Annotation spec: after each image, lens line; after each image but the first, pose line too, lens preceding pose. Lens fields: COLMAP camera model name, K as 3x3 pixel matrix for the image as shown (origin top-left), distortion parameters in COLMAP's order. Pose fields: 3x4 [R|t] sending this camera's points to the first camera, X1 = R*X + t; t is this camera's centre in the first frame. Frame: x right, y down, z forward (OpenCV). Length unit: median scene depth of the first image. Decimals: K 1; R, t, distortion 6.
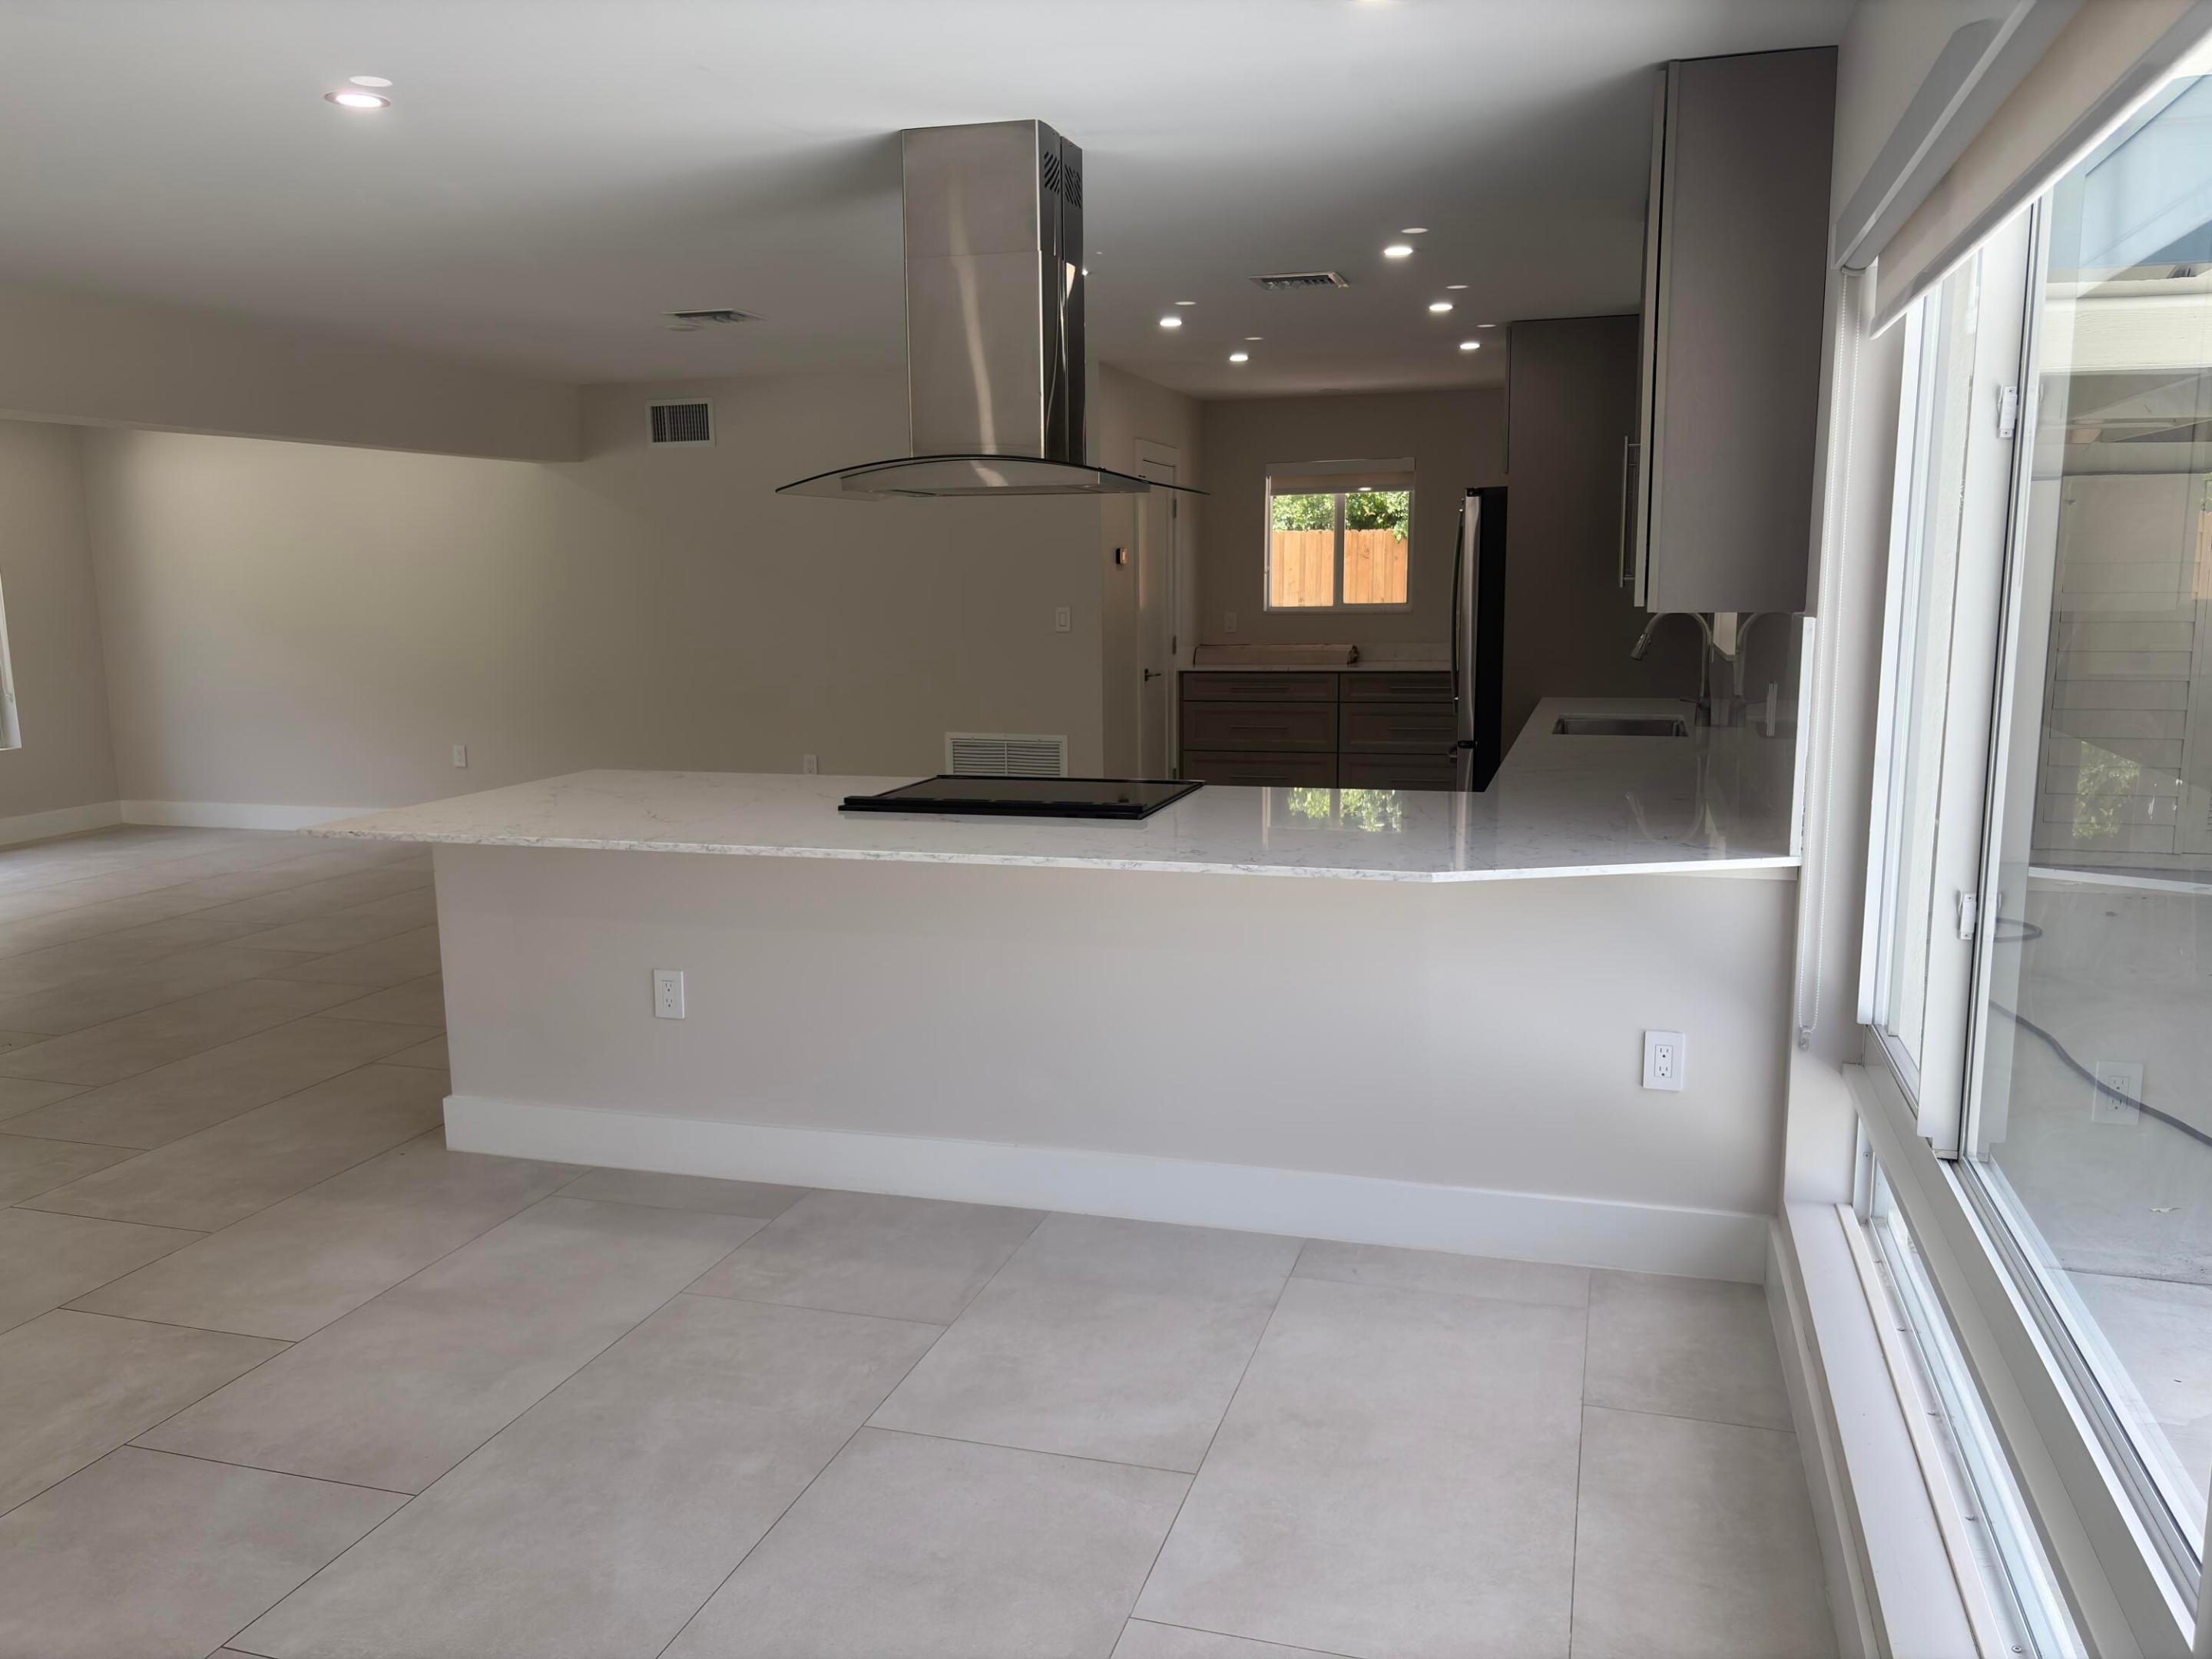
lens RADIAL K [[1685.2, 0, 1106.0], [0, 1685.2, 829.5], [0, 0, 1]] dist [0.059926, -0.000392]
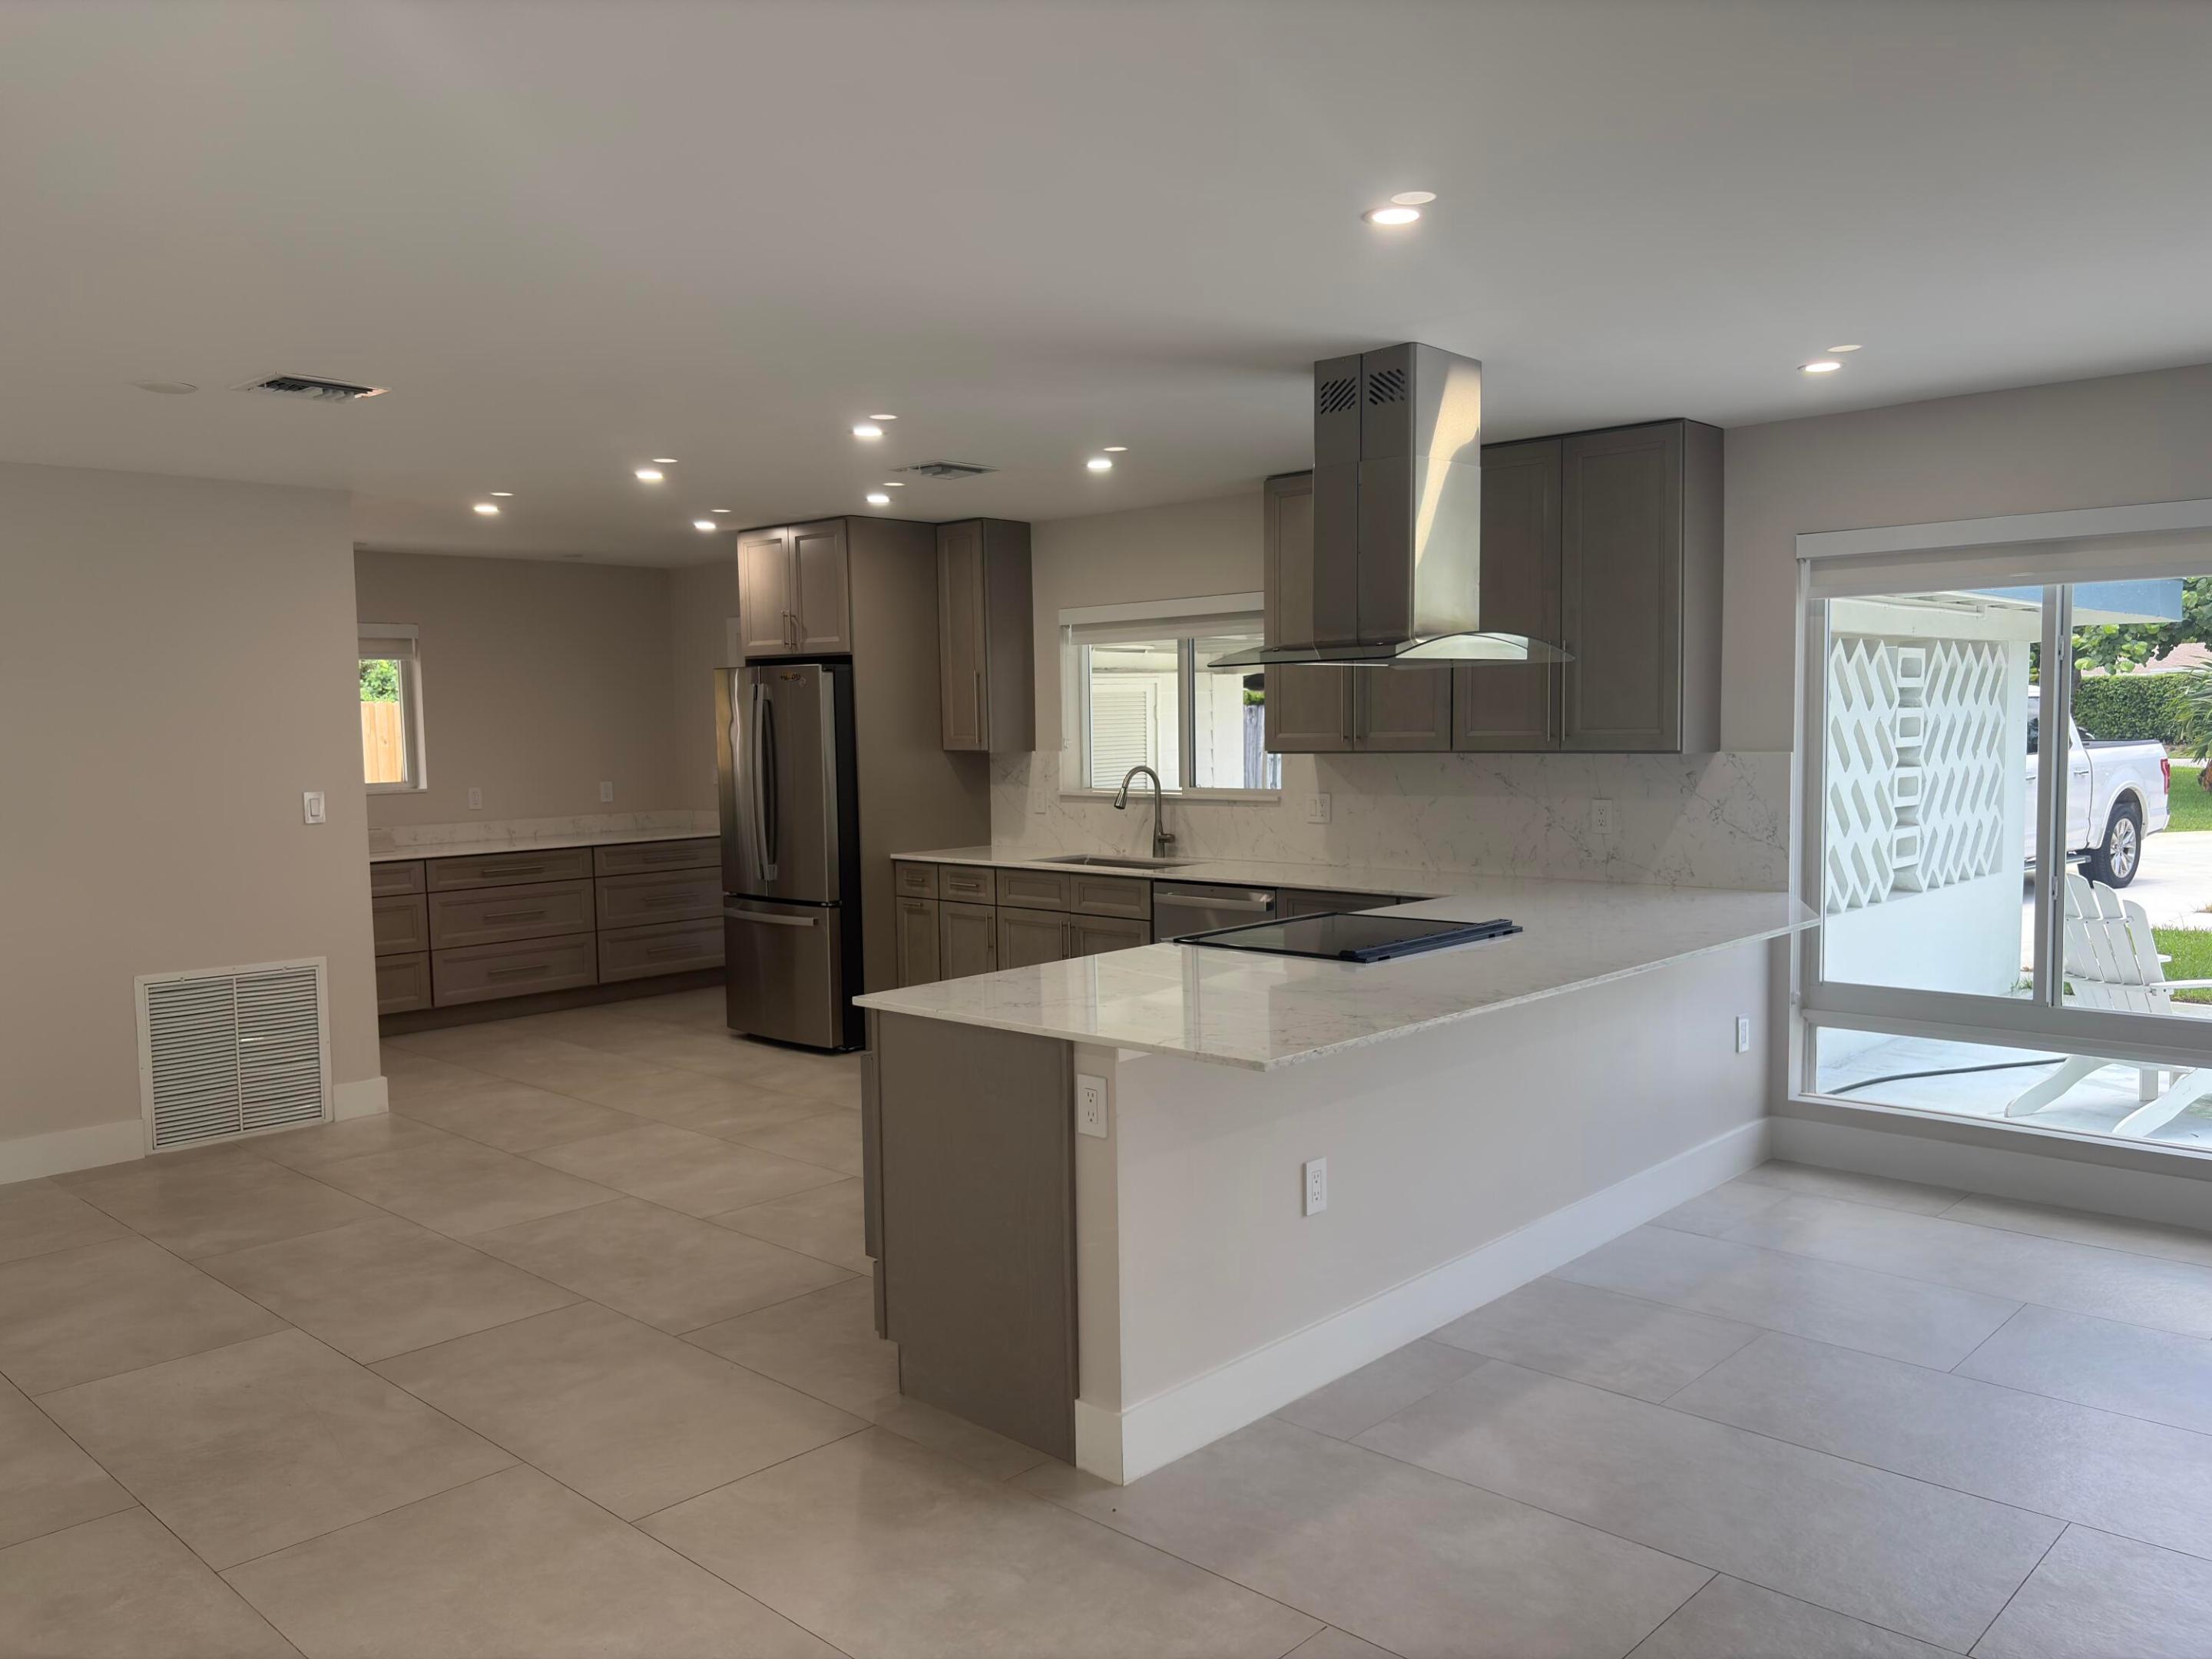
lens RADIAL K [[1664.1, 0, 1106.0], [0, 1664.1, 829.5], [0, 0, 1]] dist [0.052200, -0.092844]
pose [[0.449854, -0.056109, 0.891338, -1.091806], [0.148708, 0.988798, -0.012808, -0.099987], [-0.880635, 0.138311, 0.453159, 0.645328]]
